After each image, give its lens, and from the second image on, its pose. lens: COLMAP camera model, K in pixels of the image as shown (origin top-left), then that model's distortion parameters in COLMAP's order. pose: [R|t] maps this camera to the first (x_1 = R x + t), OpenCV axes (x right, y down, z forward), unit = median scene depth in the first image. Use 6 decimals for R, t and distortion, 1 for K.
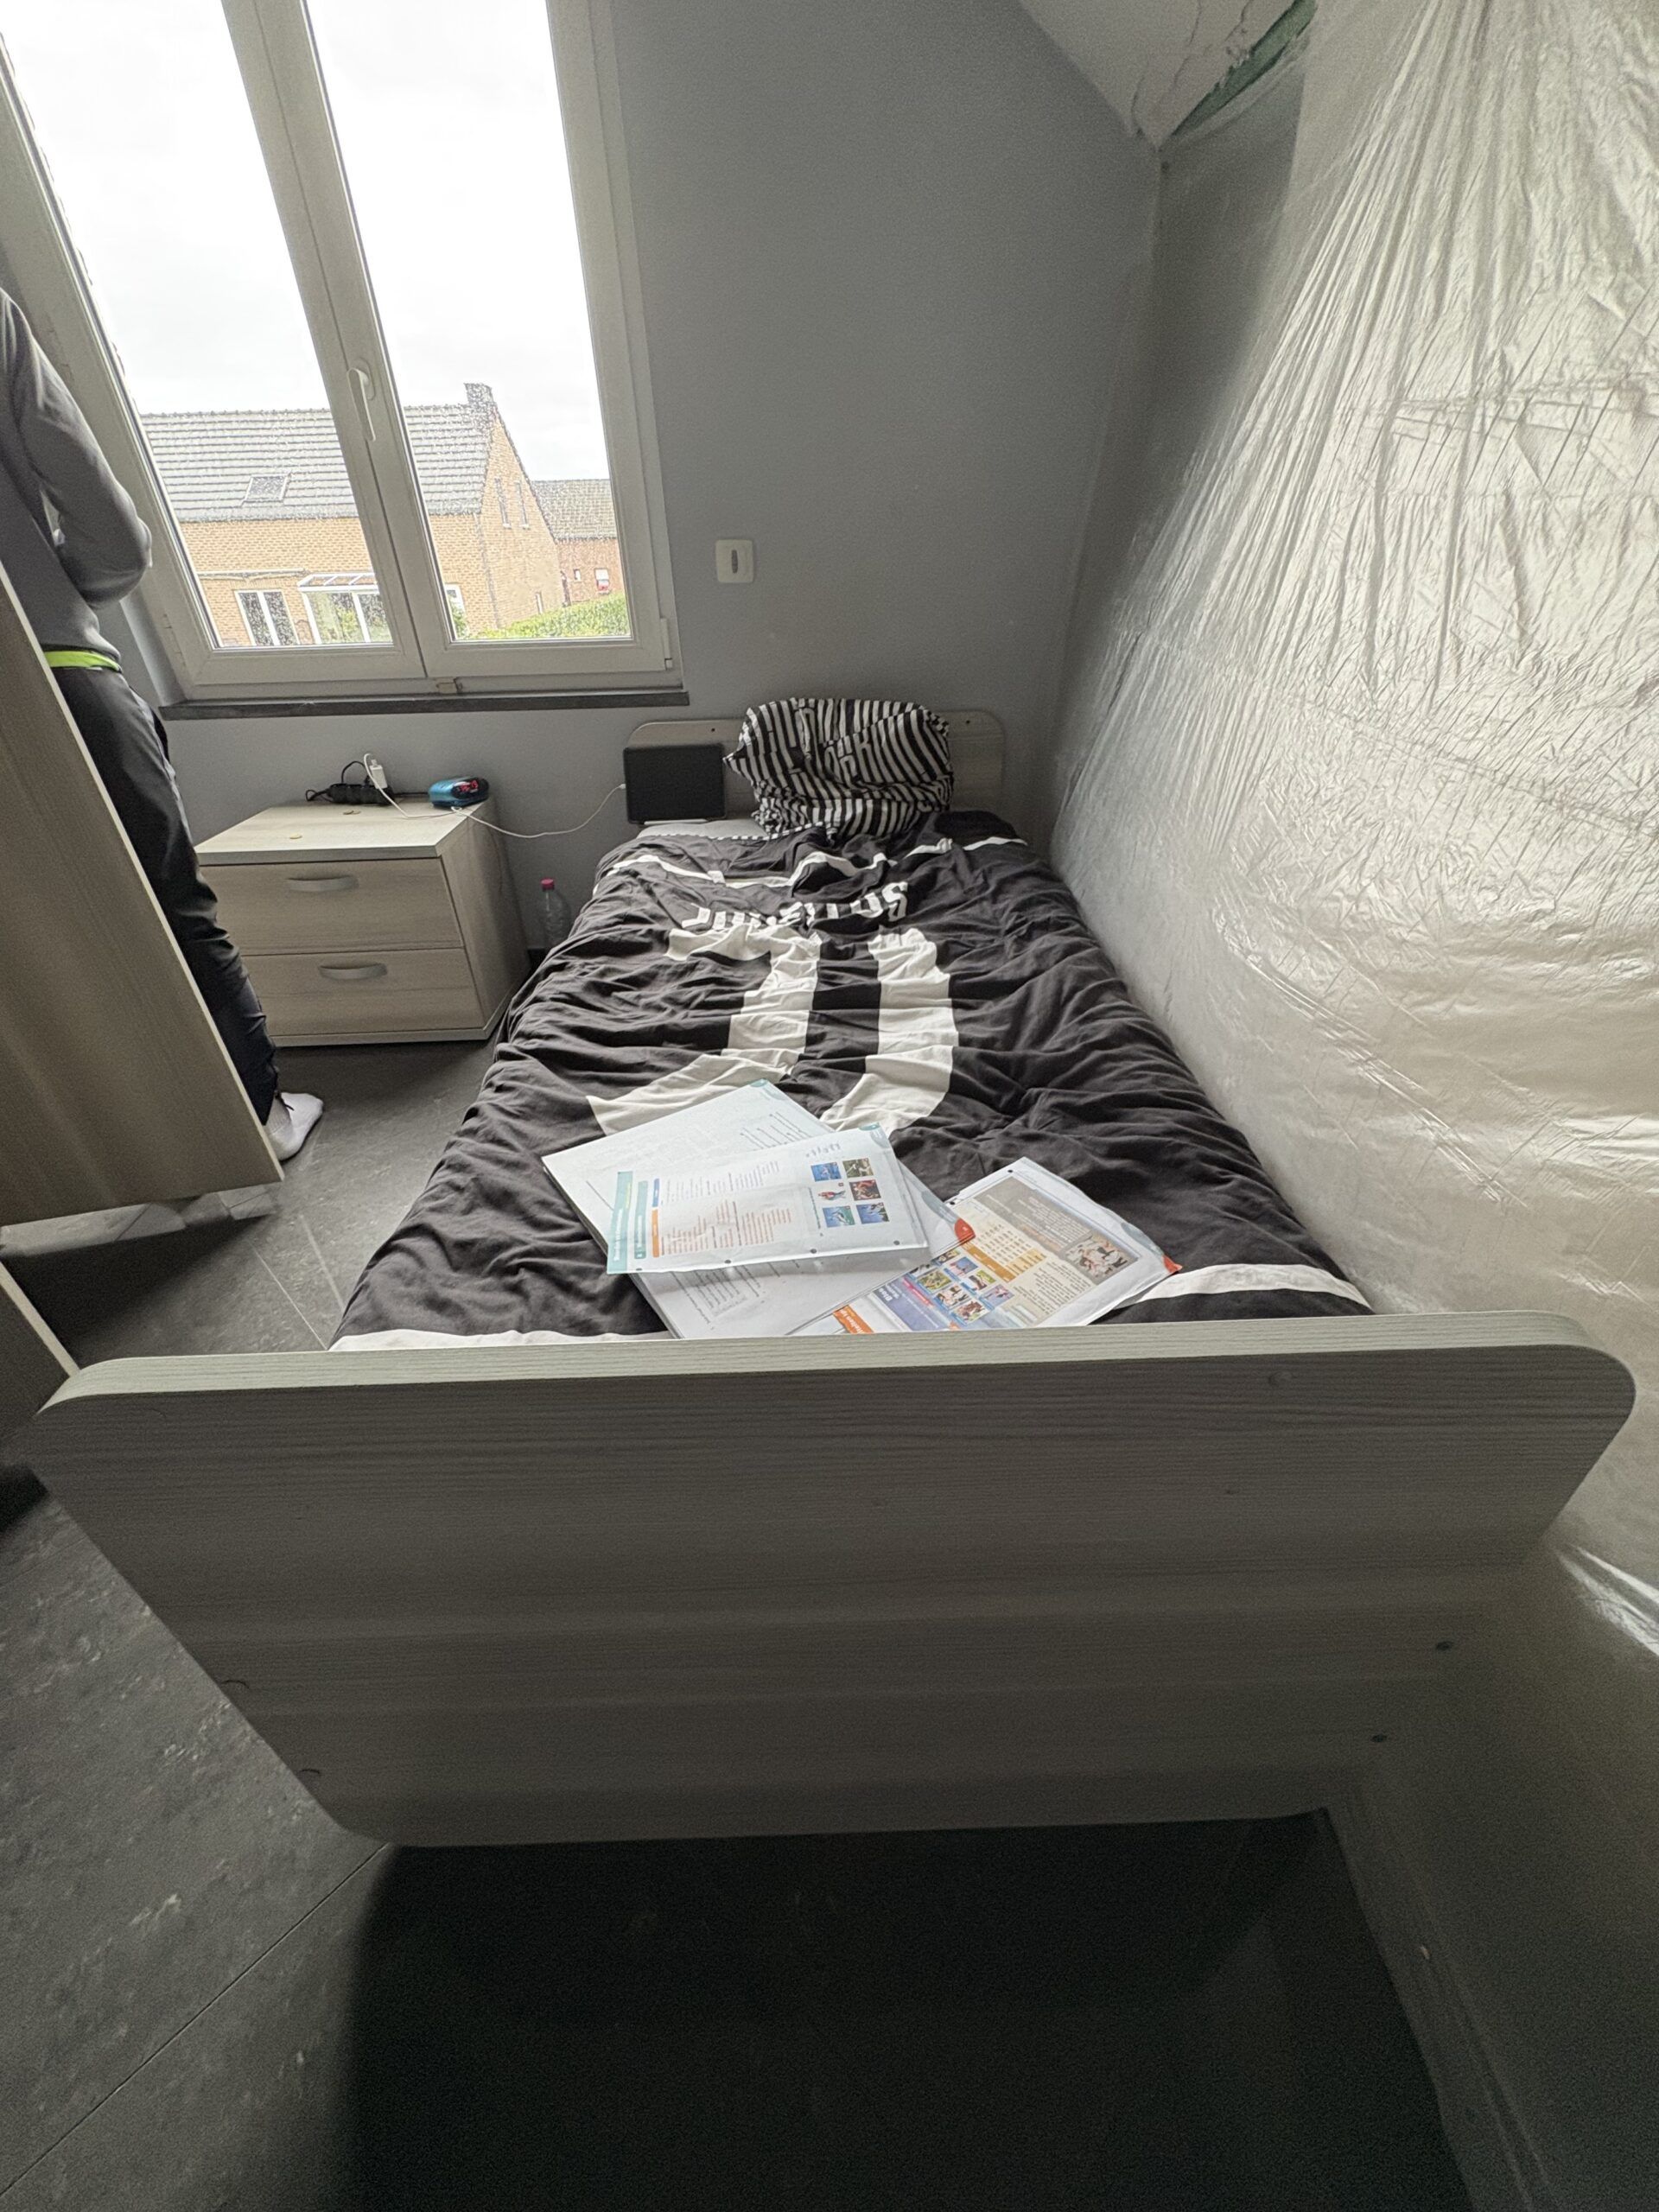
lens RADIAL K [[866.5, 0, 829.5], [0, 866.5, 1106.0], [0, 0, 1]] dist [-0.000516, -0.000272]
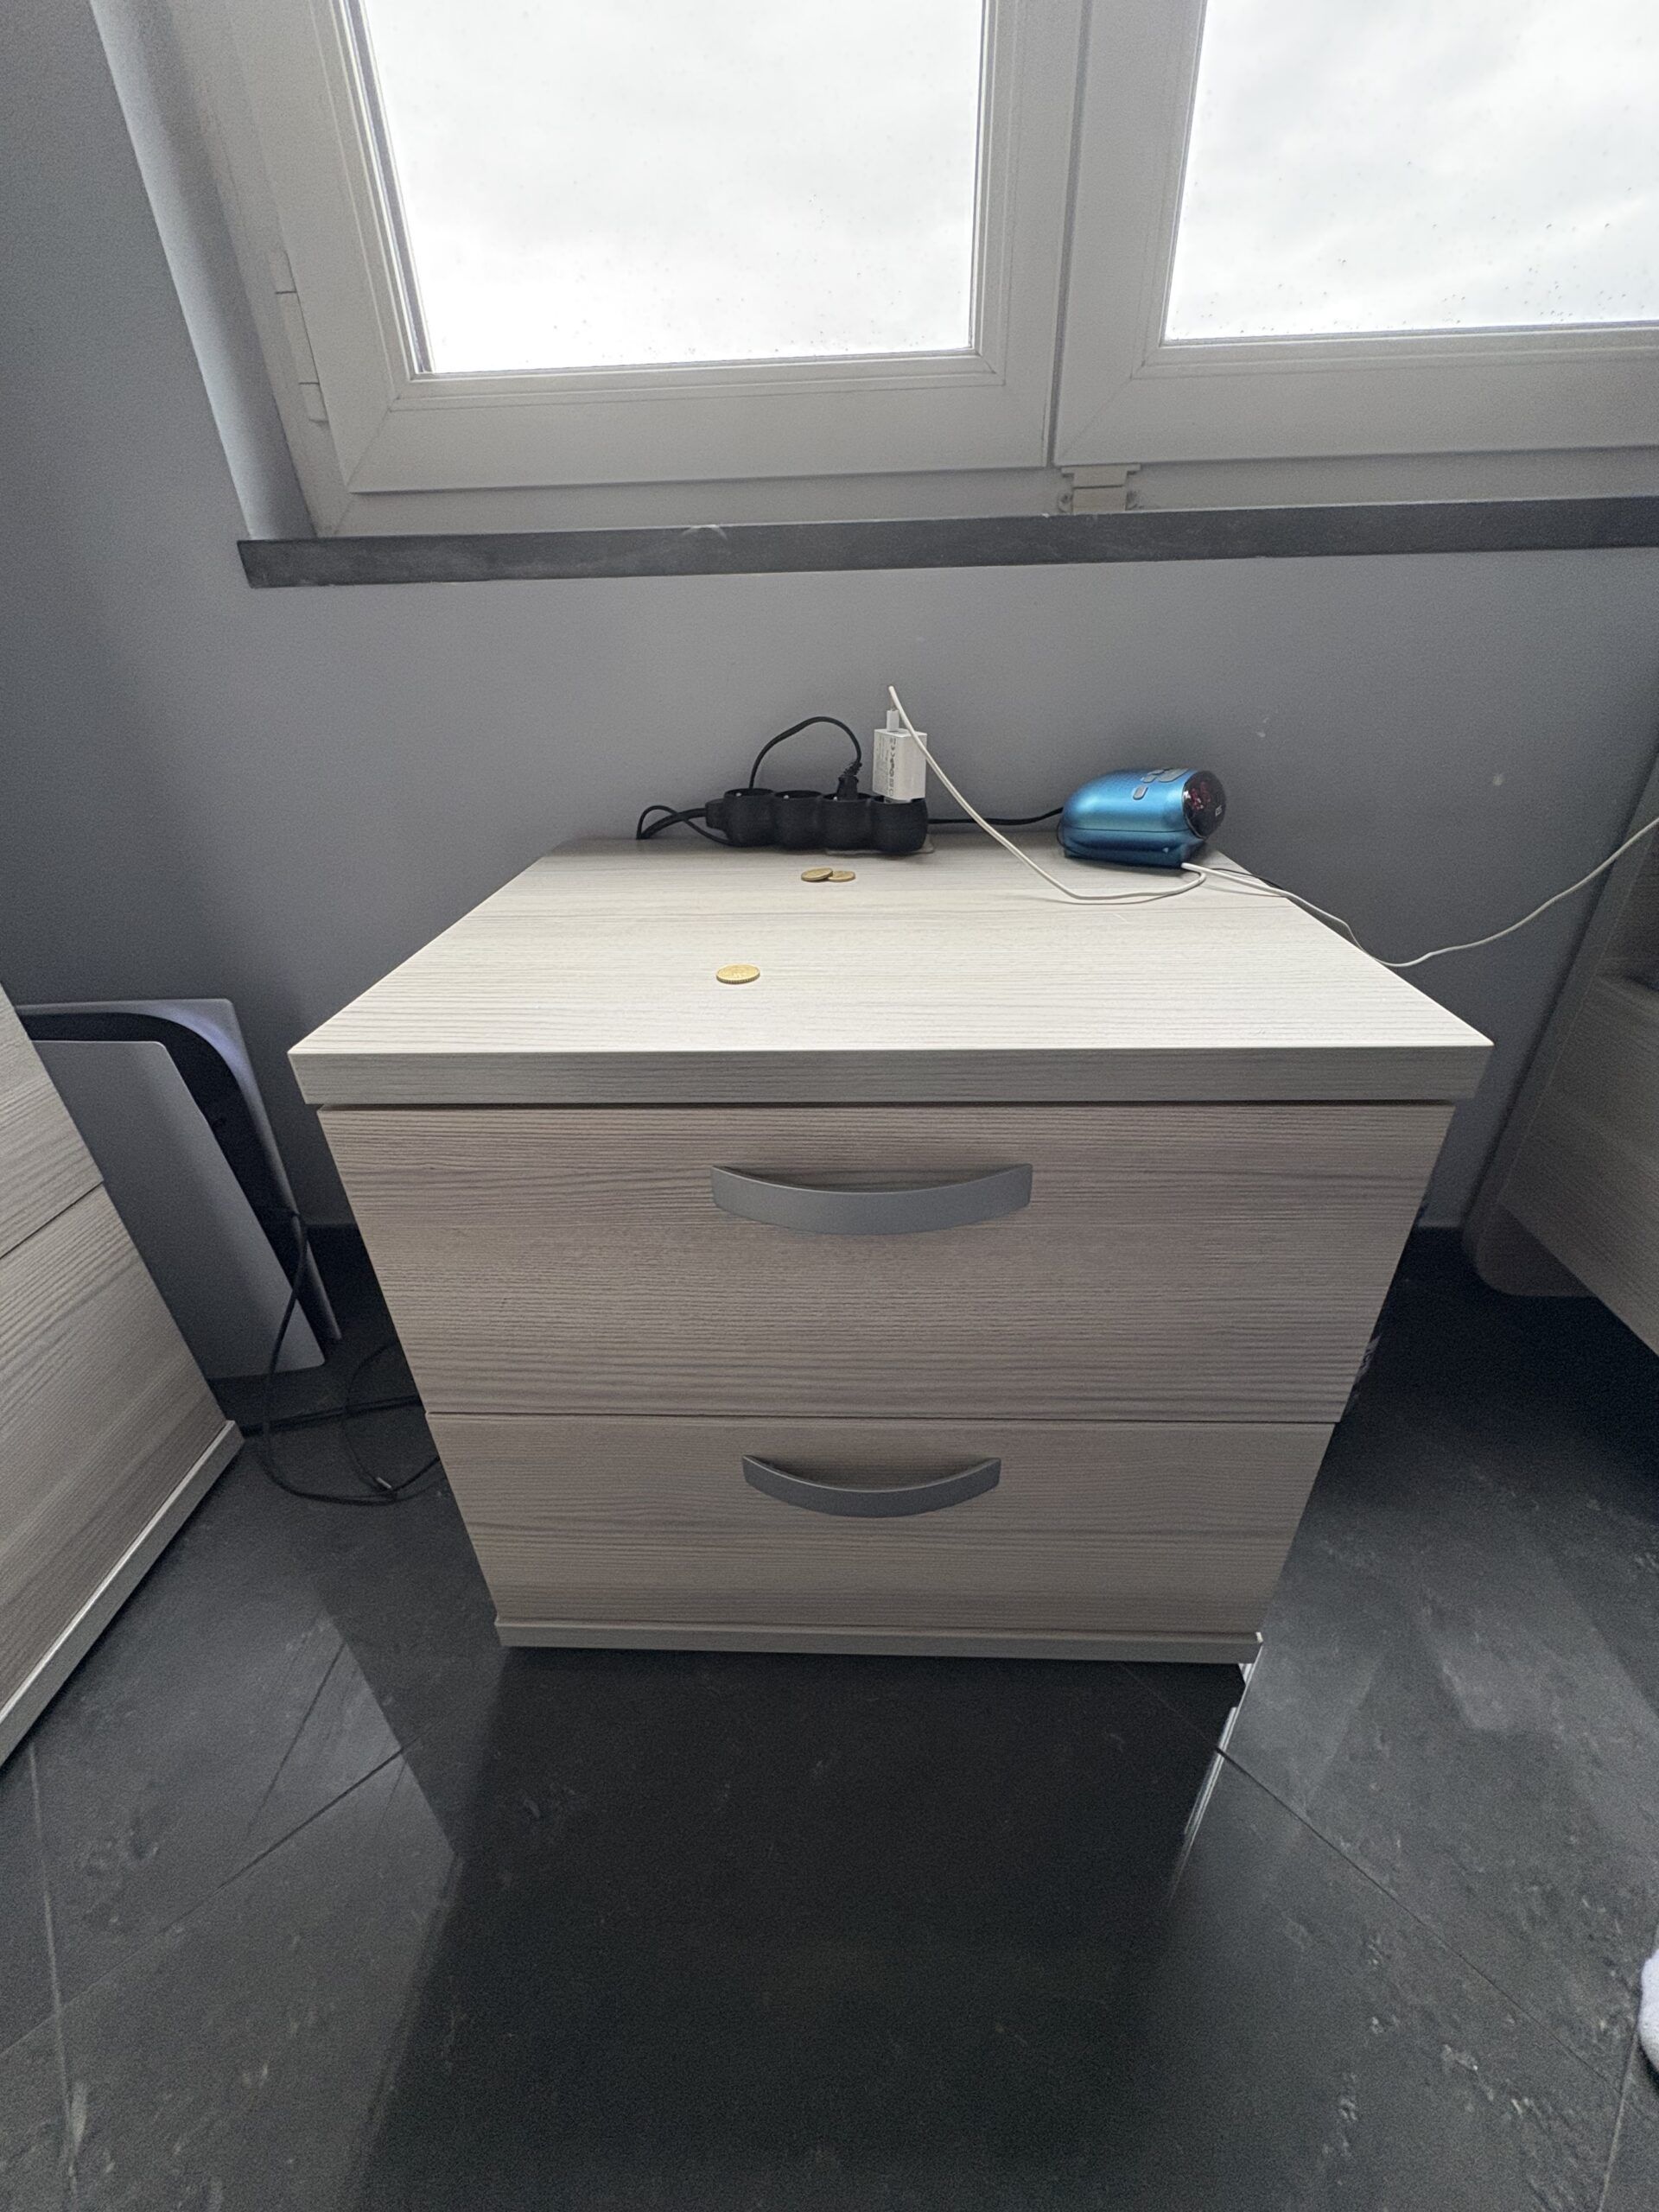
lens RADIAL K [[866.5, 0, 829.5], [0, 866.5, 1106.0], [0, 0, 1]] dist [-0.000516, -0.000272]
pose [[0.997704, 0.030915, -0.060258, -0.977152], [-0.034868, 0.997230, -0.065699, -0.442573], [0.058060, 0.067649, 0.996018, 1.303908]]
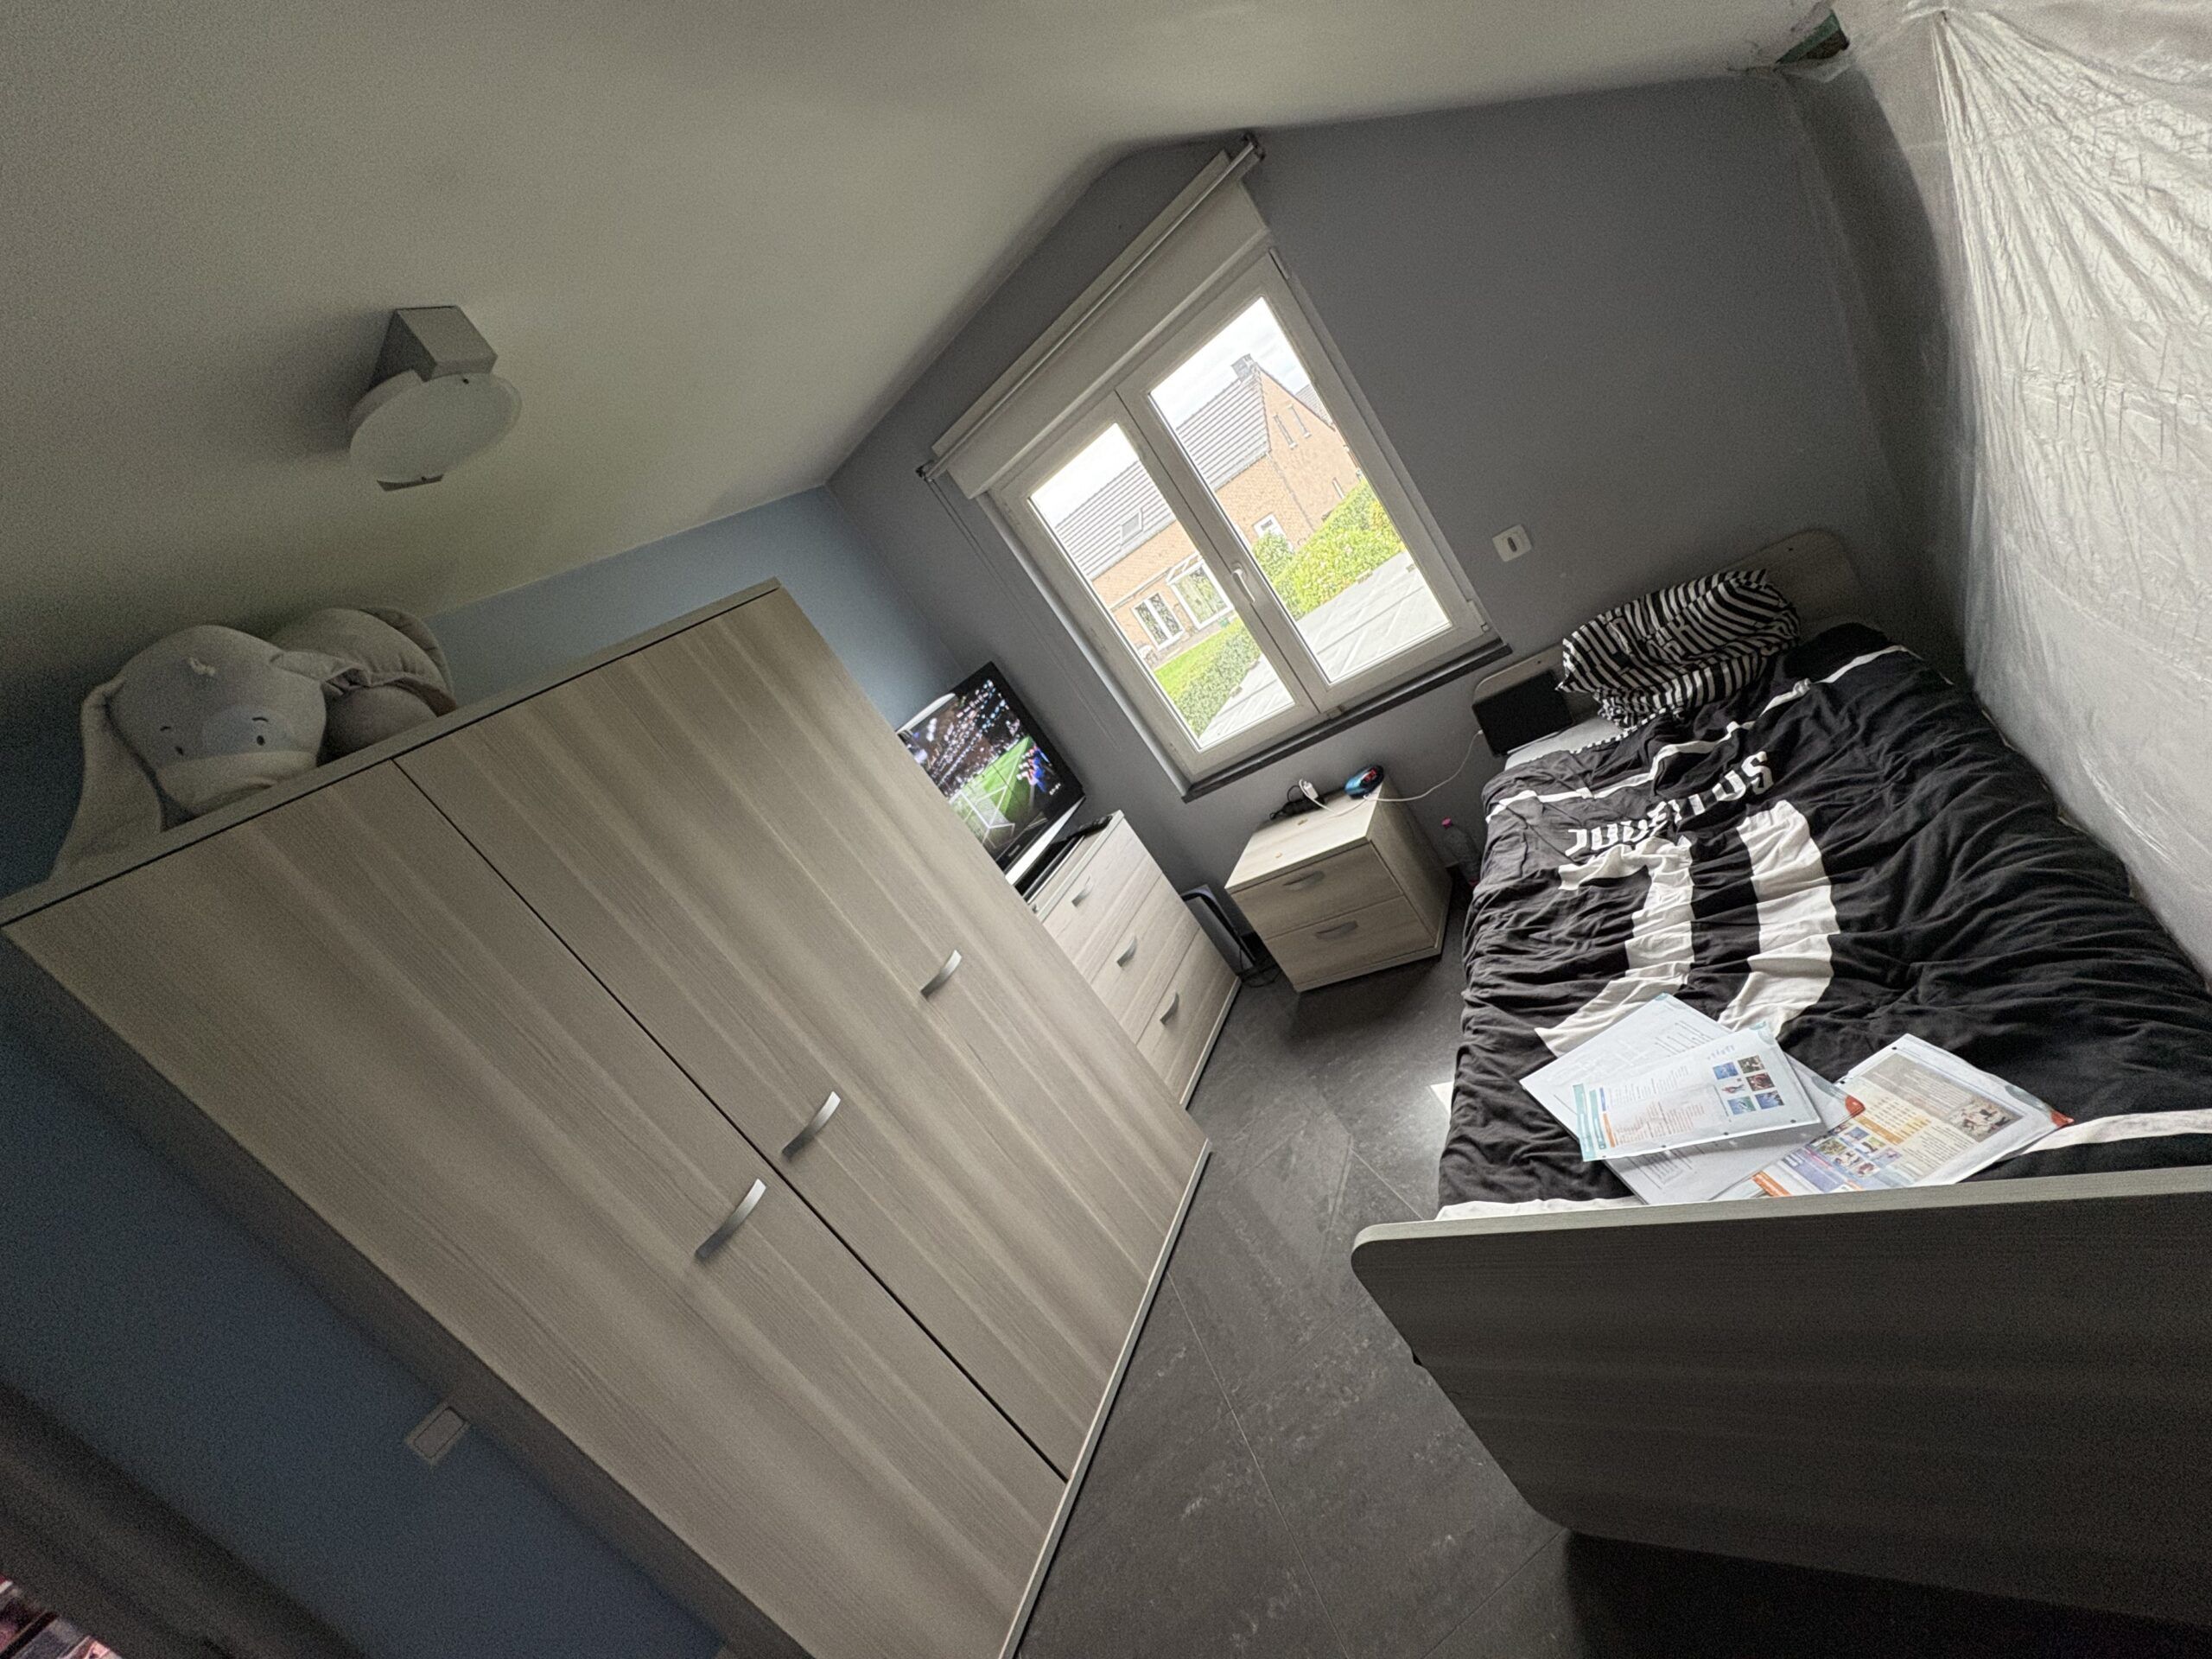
lens RADIAL K [[866.5, 0, 1106.0], [0, 866.5, 829.5], [0, 0, 1]] dist [-0.000516, -0.000272]
pose [[0.714832, -0.313007, -0.625333, 0.213643], [0.232223, 0.949738, -0.209927, -0.180249], [0.659612, 0.004846, 0.751591, -0.563968]]
